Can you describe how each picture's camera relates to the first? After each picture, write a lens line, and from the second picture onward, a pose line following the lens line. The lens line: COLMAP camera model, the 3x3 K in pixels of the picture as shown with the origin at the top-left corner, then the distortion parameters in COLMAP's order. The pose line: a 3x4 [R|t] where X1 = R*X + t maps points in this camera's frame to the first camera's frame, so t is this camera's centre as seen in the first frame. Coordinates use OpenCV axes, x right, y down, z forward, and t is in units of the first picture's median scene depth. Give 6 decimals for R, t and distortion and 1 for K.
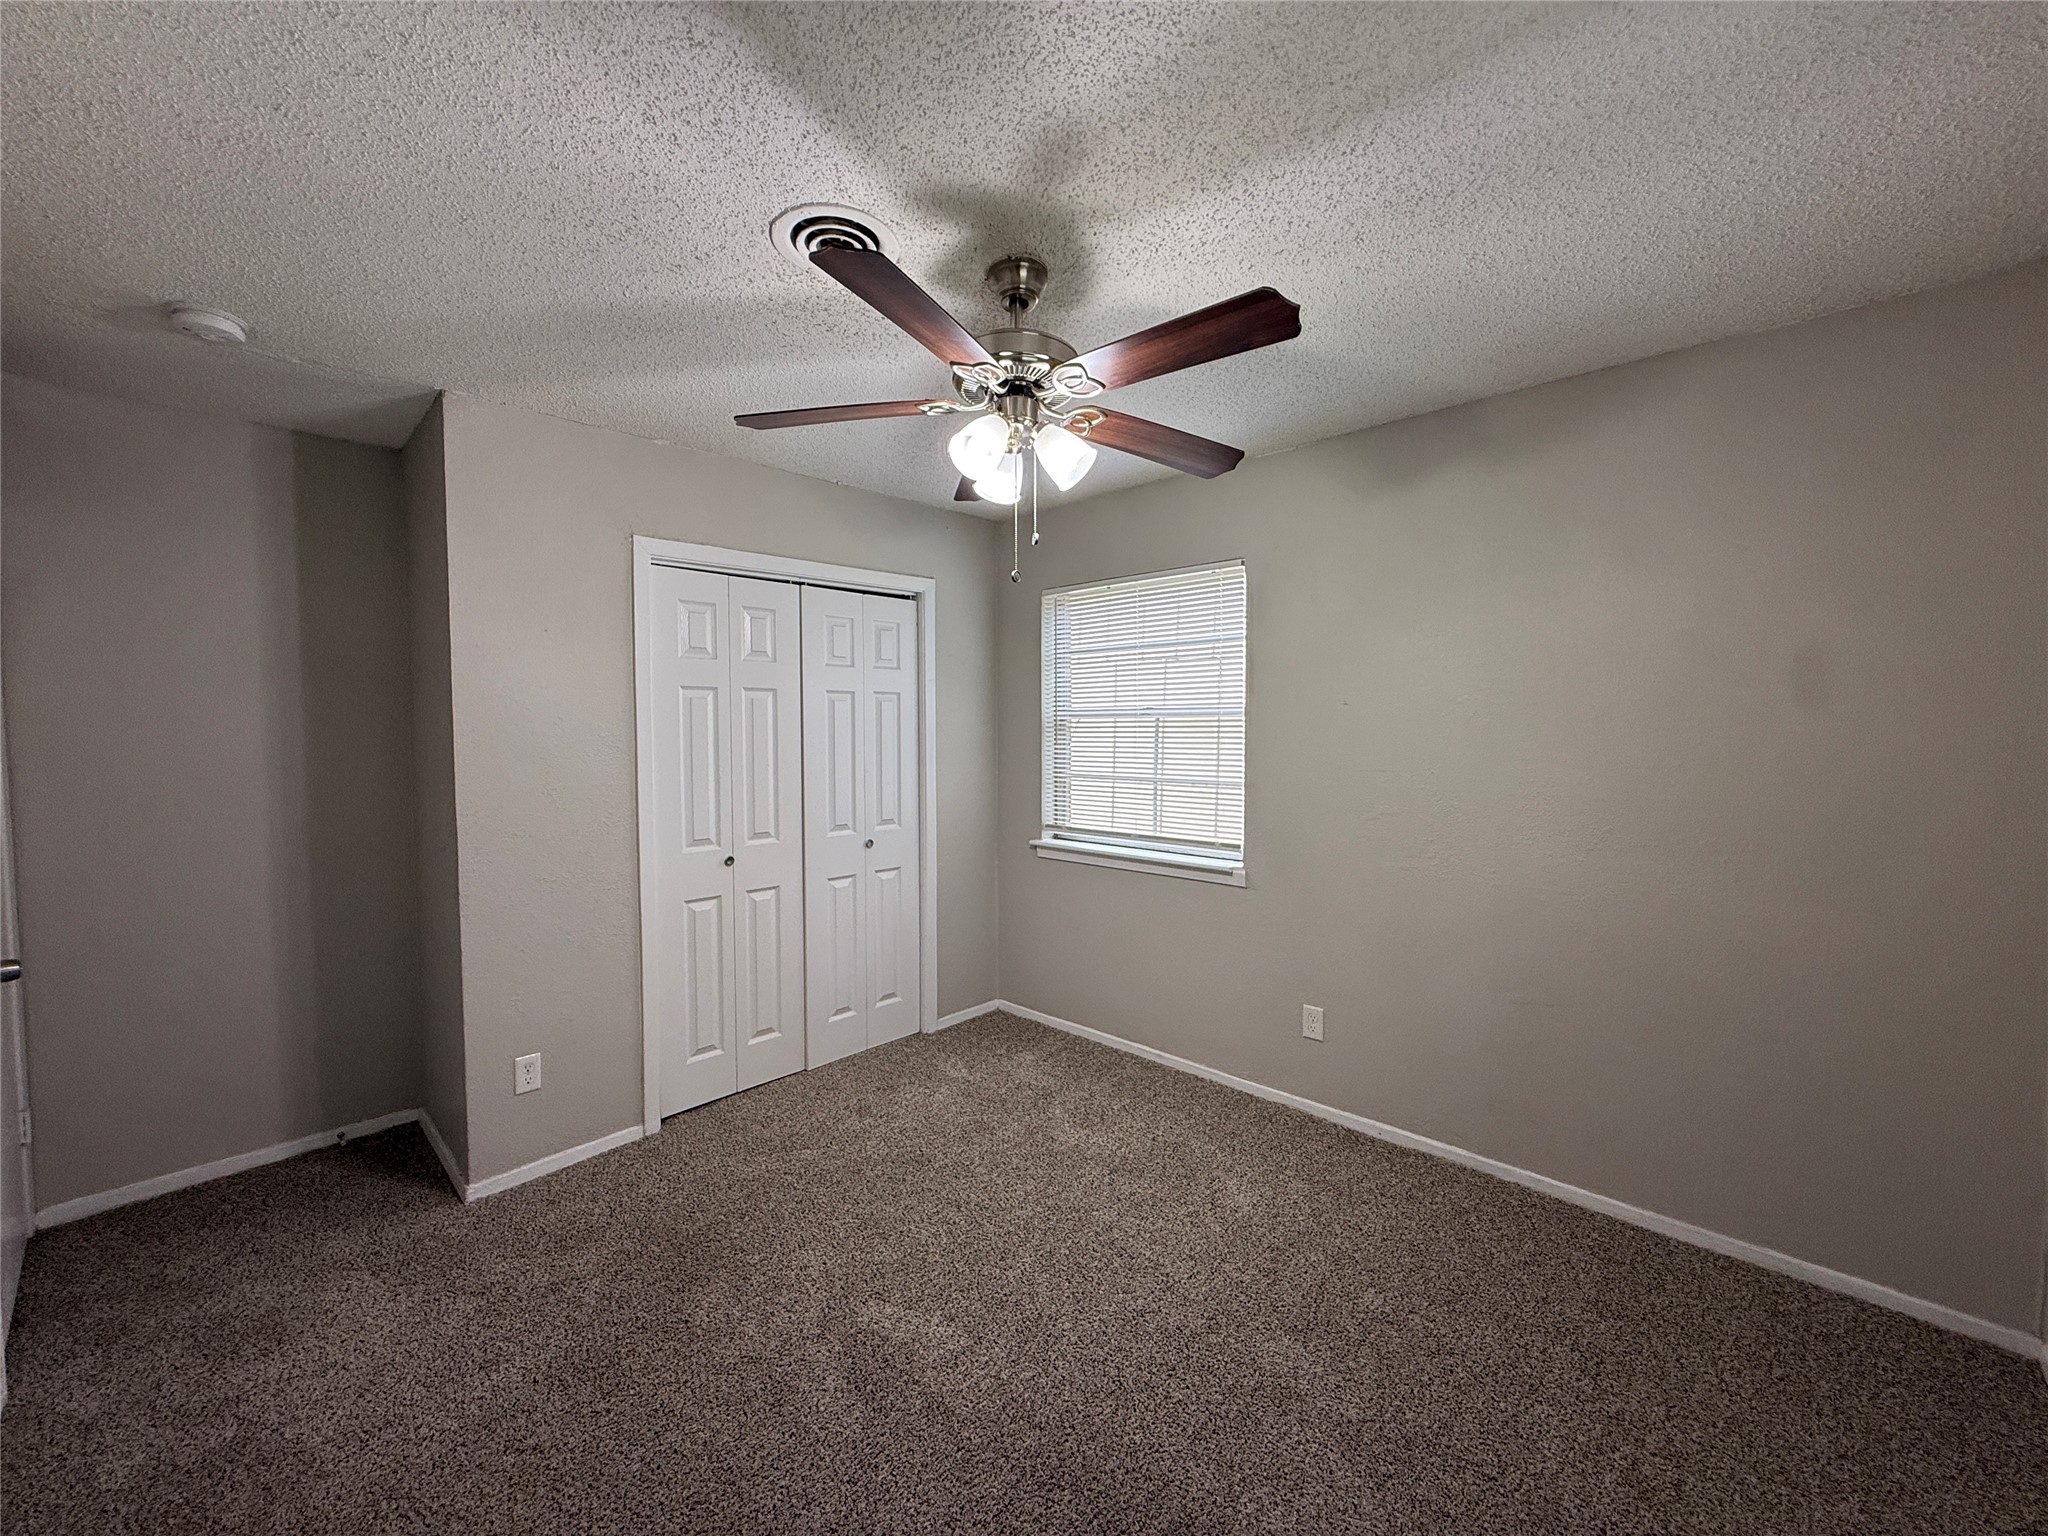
lens RADIAL K [[815.8, 0, 1021.6], [0, 815.8, 765.5], [0, 0, 1]] dist [0.000286, 0.000173]
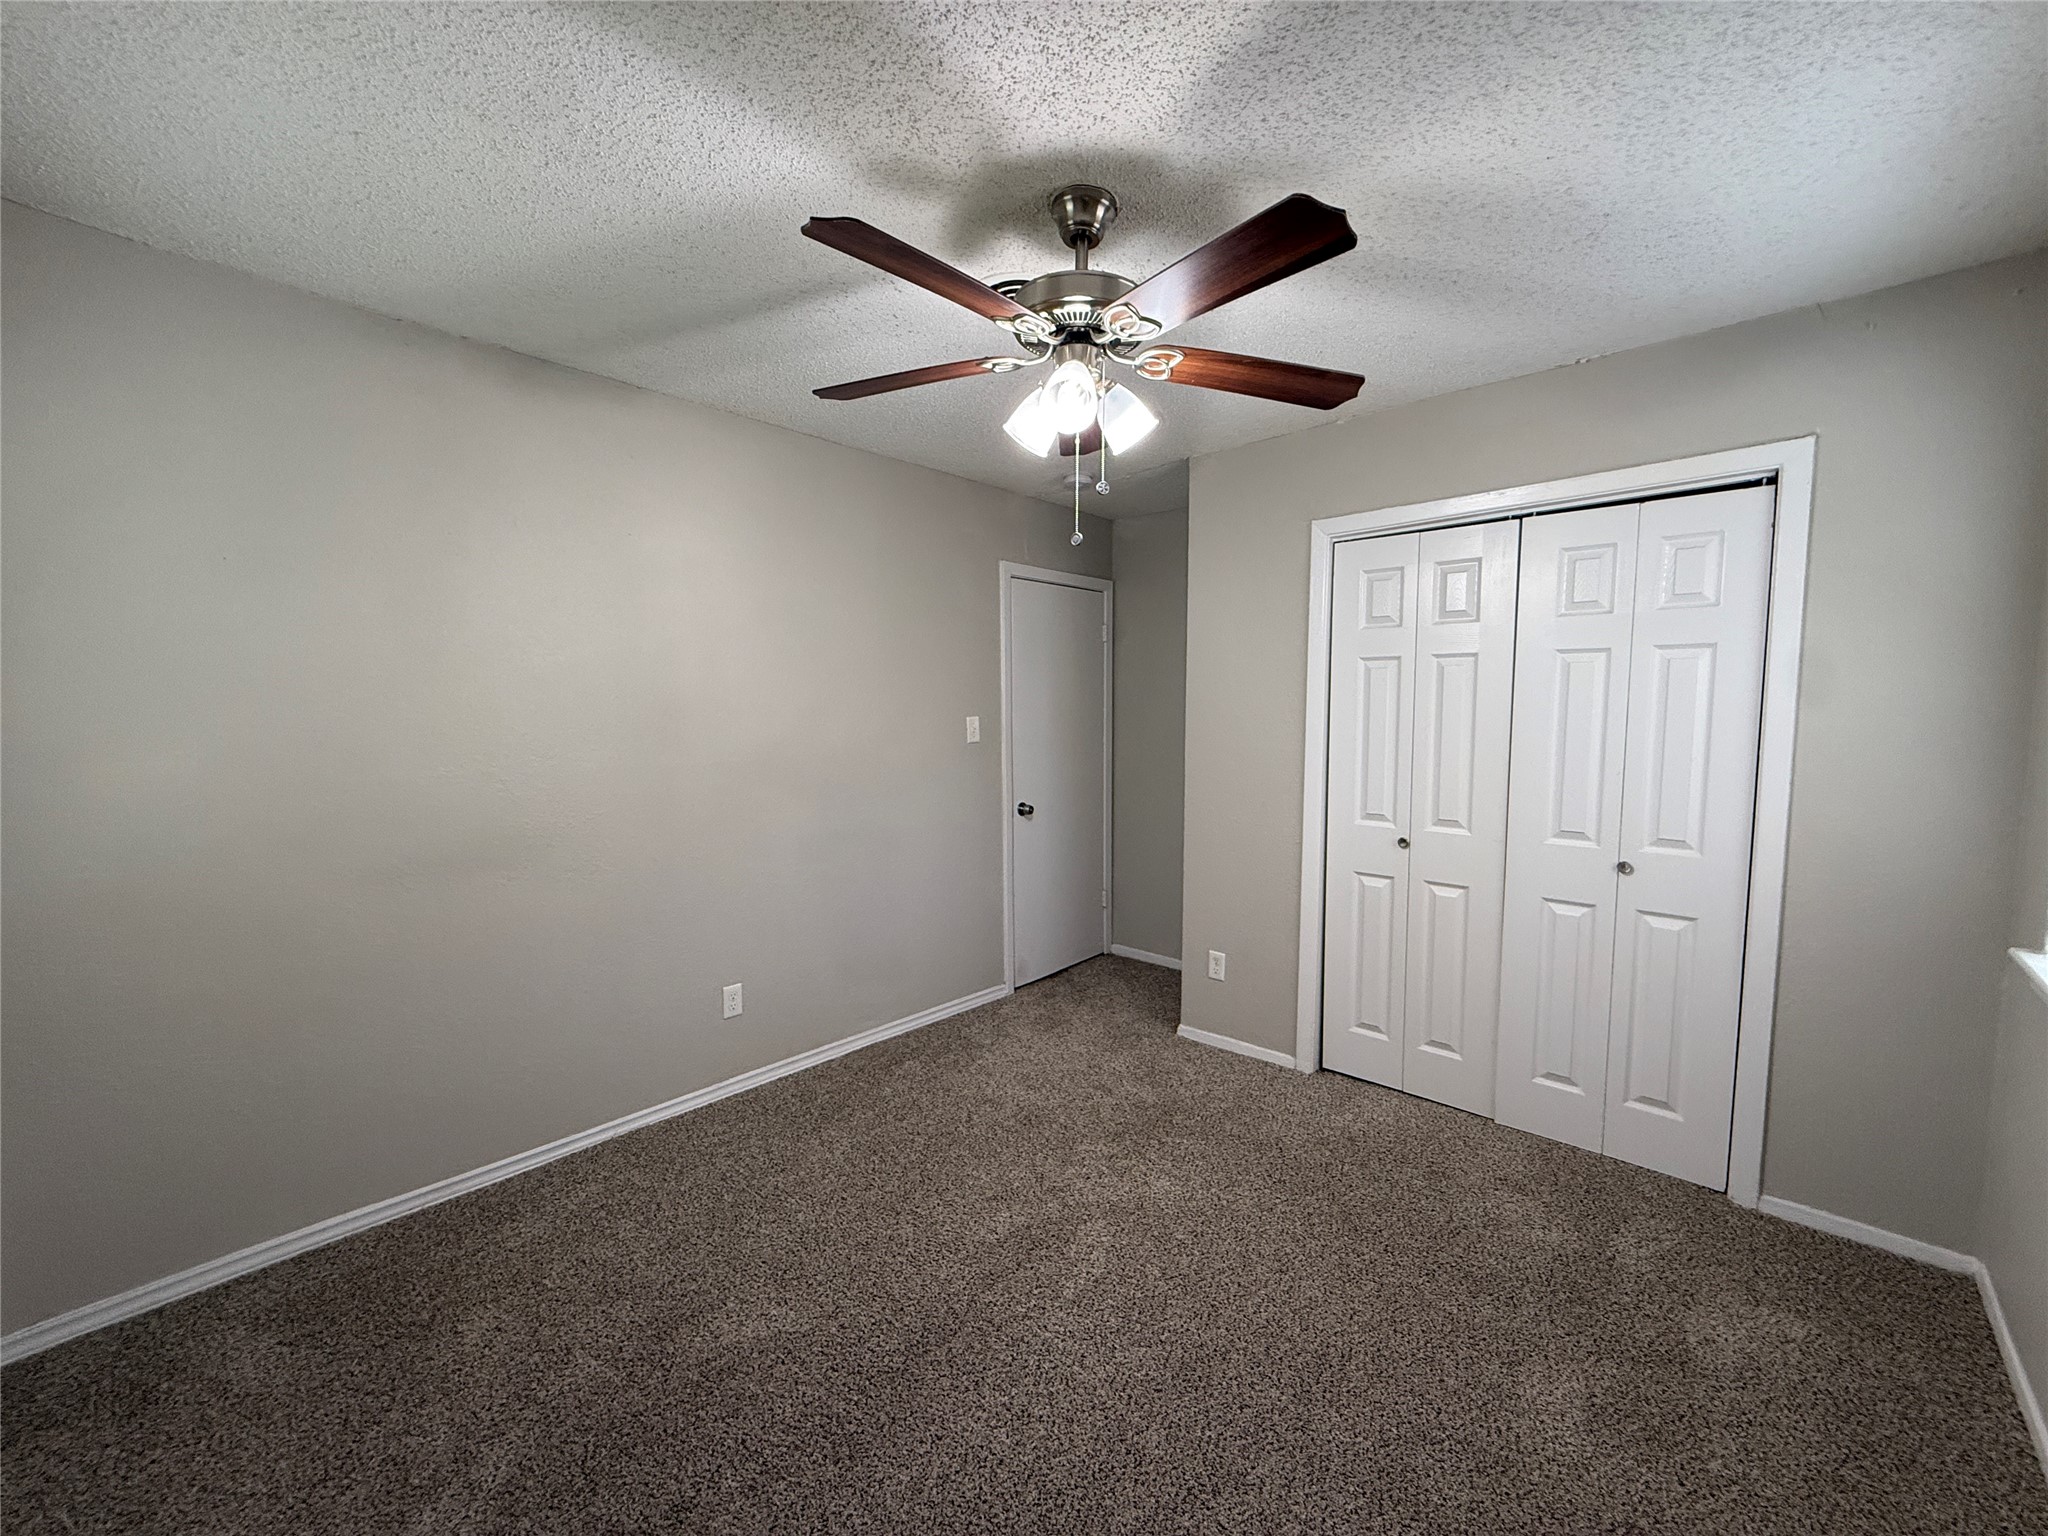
lens RADIAL K [[815.8, 0, 1021.6], [0, 815.8, 765.5], [0, 0, 1]] dist [0.000286, 0.000173]
pose [[0.030171, 0.086001, -0.995838, 0.545213], [-0.044217, 0.995431, 0.084626, -0.030302], [0.998566, 0.041479, 0.033835, 0.527258]]
